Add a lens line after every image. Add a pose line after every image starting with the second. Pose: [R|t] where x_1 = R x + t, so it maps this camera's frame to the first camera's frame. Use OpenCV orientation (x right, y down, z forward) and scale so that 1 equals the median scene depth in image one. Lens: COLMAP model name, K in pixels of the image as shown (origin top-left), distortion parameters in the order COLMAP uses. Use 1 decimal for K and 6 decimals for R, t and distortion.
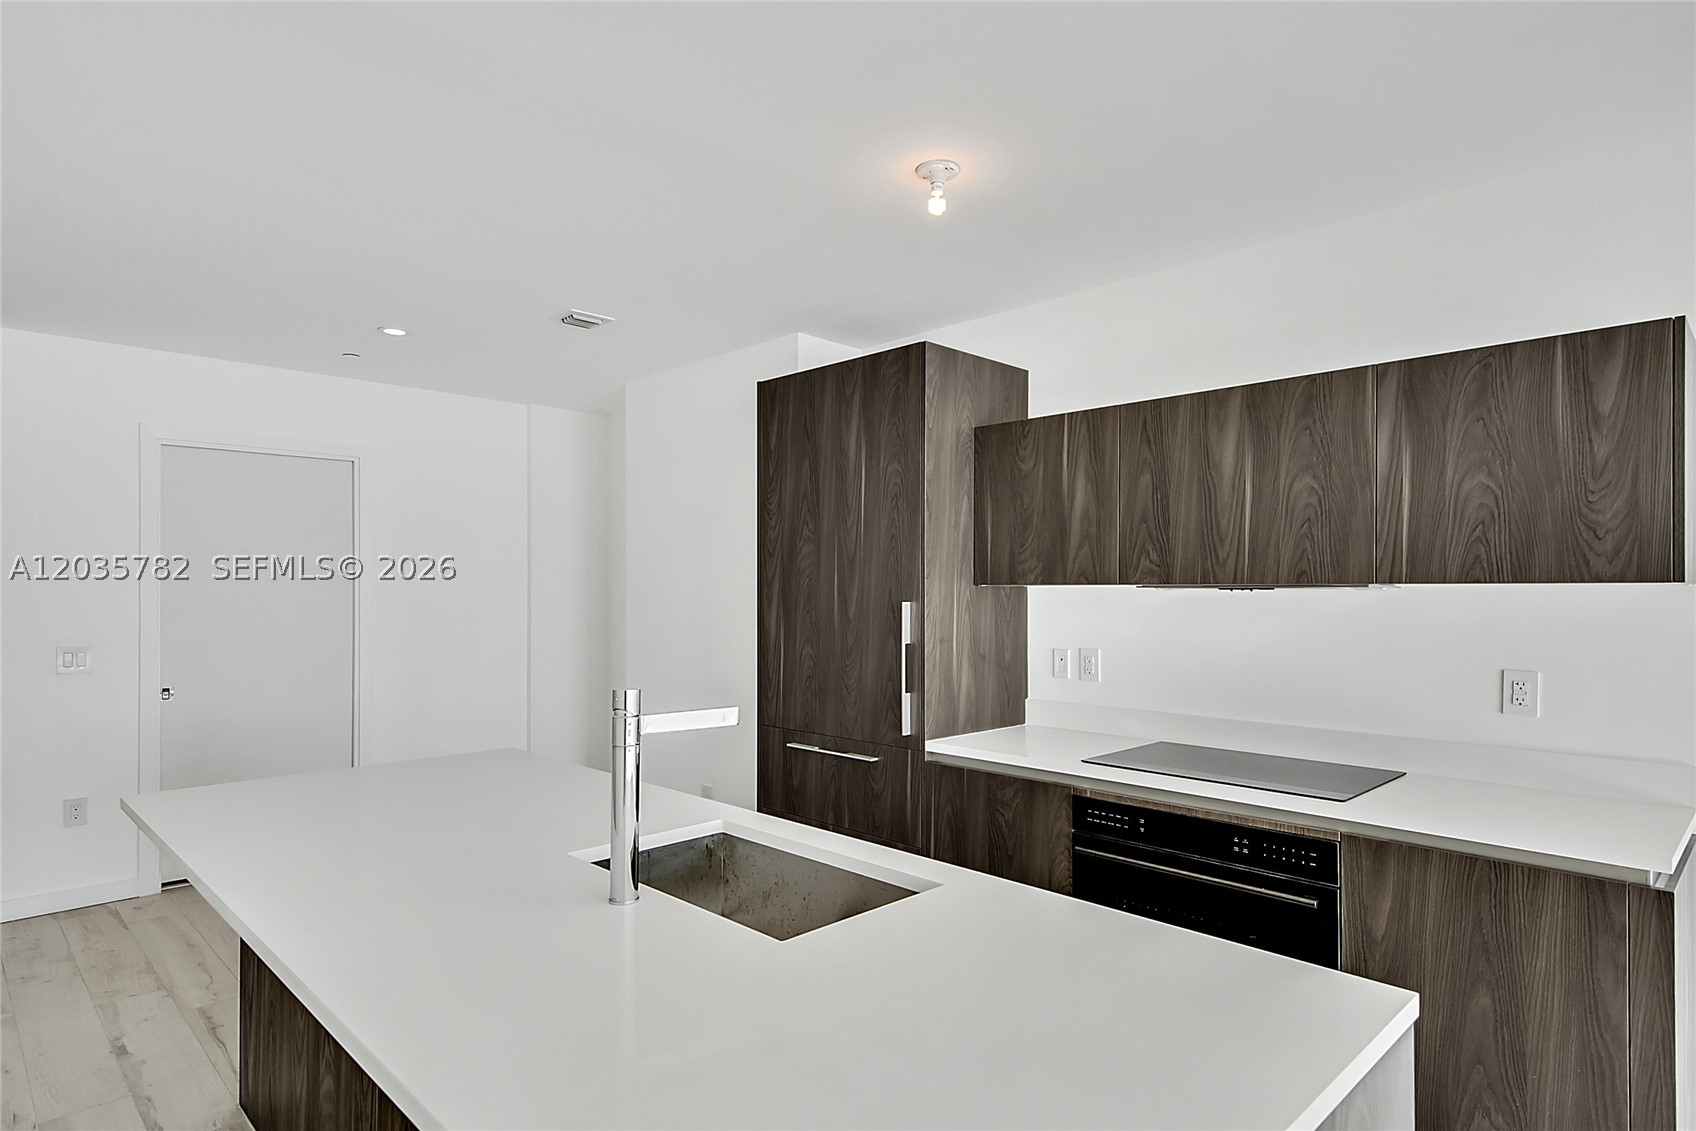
lens RADIAL K [[918.9, 0, 845.3], [0, 918.9, 598.3], [0, 0, 1]] dist [0.000859, -0.000209]
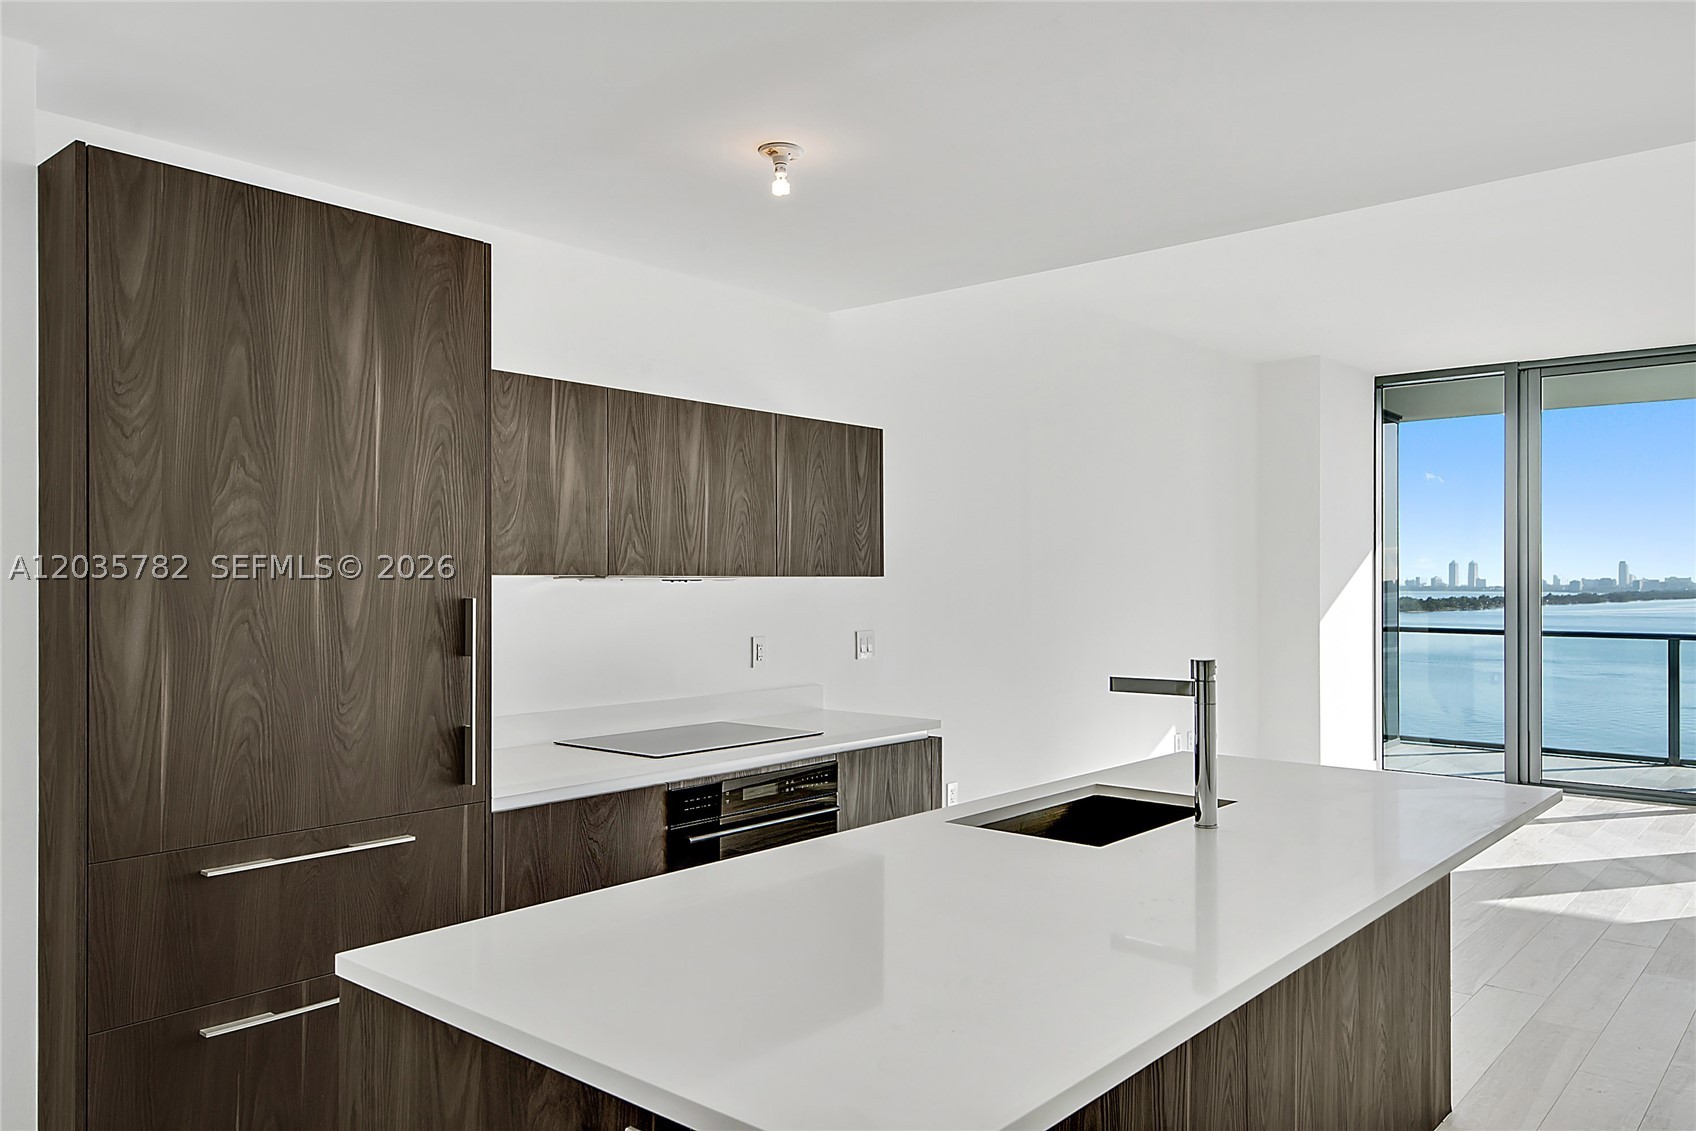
lens RADIAL K [[1242.1, 0, 844.1], [0, 1242.1, 590.9], [0, 0, 1]] dist [0.011372, 0.002070]
pose [[-0.099169, -0.005229, 0.995057, -0.956738], [0.014490, 0.999873, 0.006698, -0.003428], [-0.994965, 0.015082, -0.099081, 0.834408]]
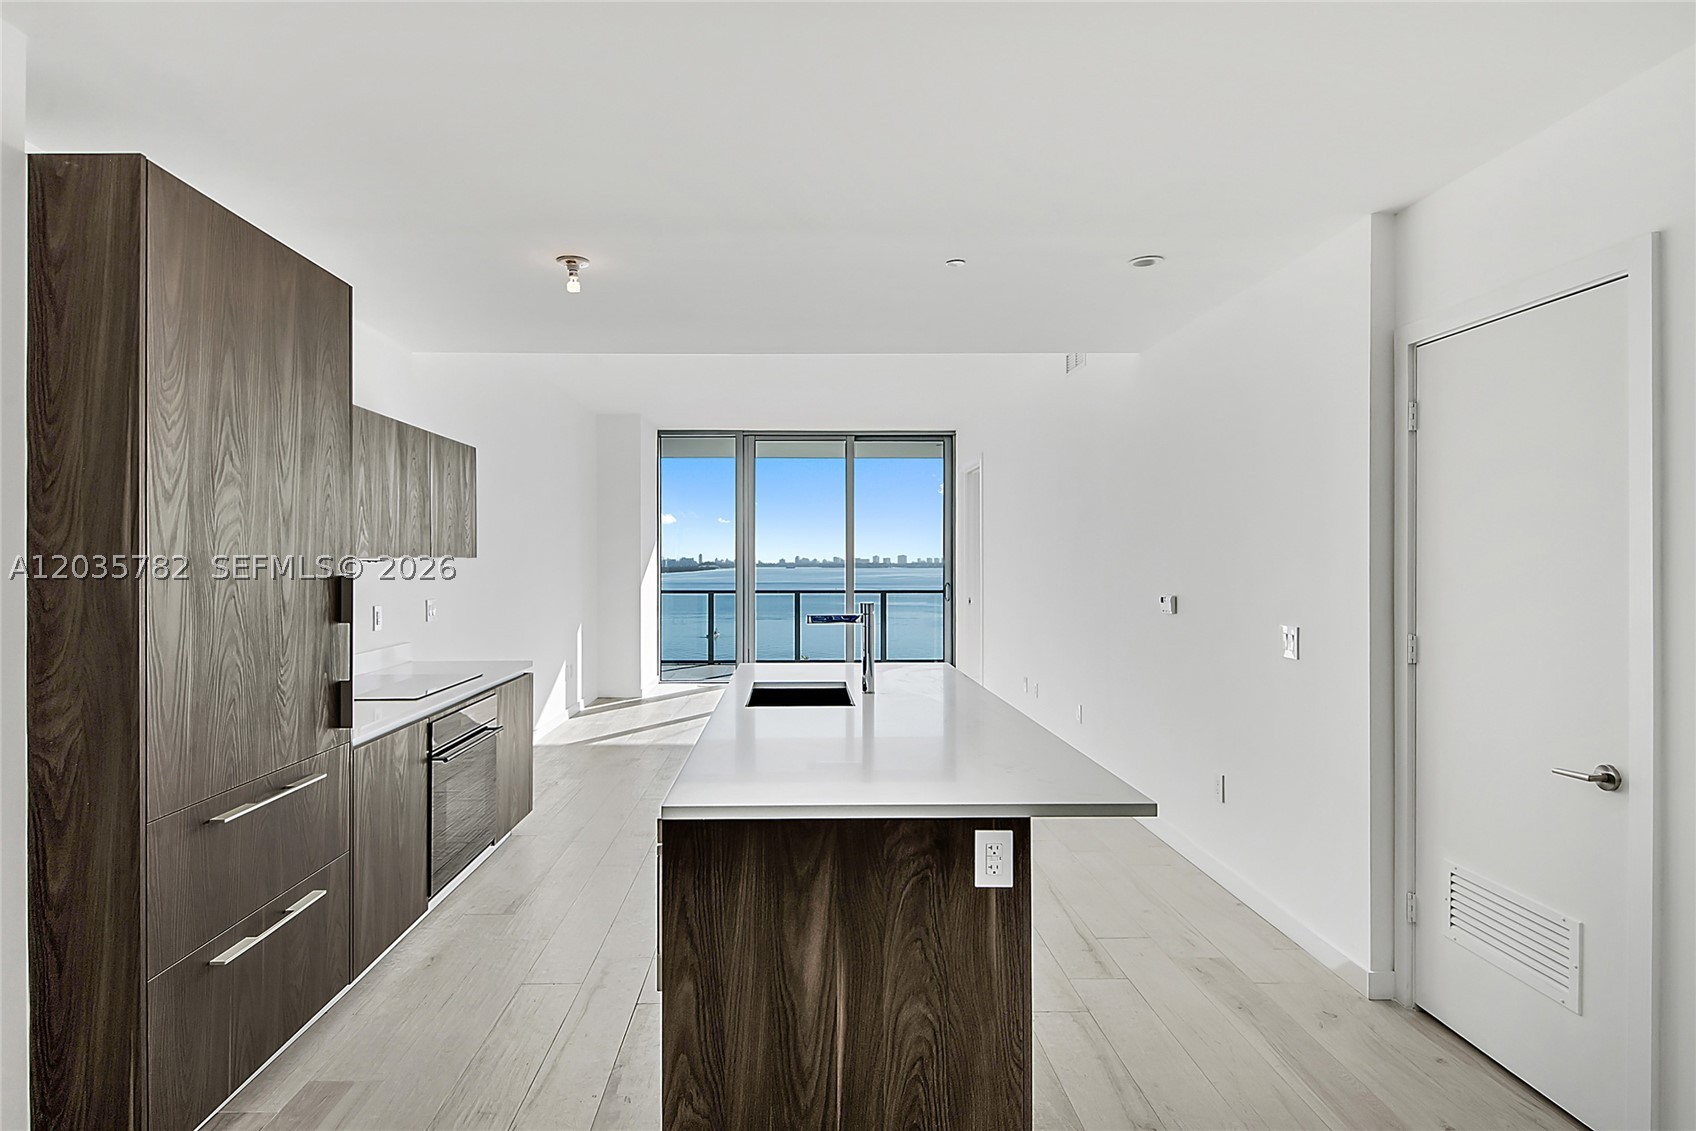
lens RADIAL K [[925.7, 0, 803.7], [0, 925.7, 563.7], [0, 0, 1]] dist [-0.007052, -0.002164]
pose [[-0.733219, 0.000598, 0.679992, -0.878180], [0.012531, 0.999842, 0.012632, -0.011970], [-0.679877, 0.017783, -0.733110, 1.394477]]
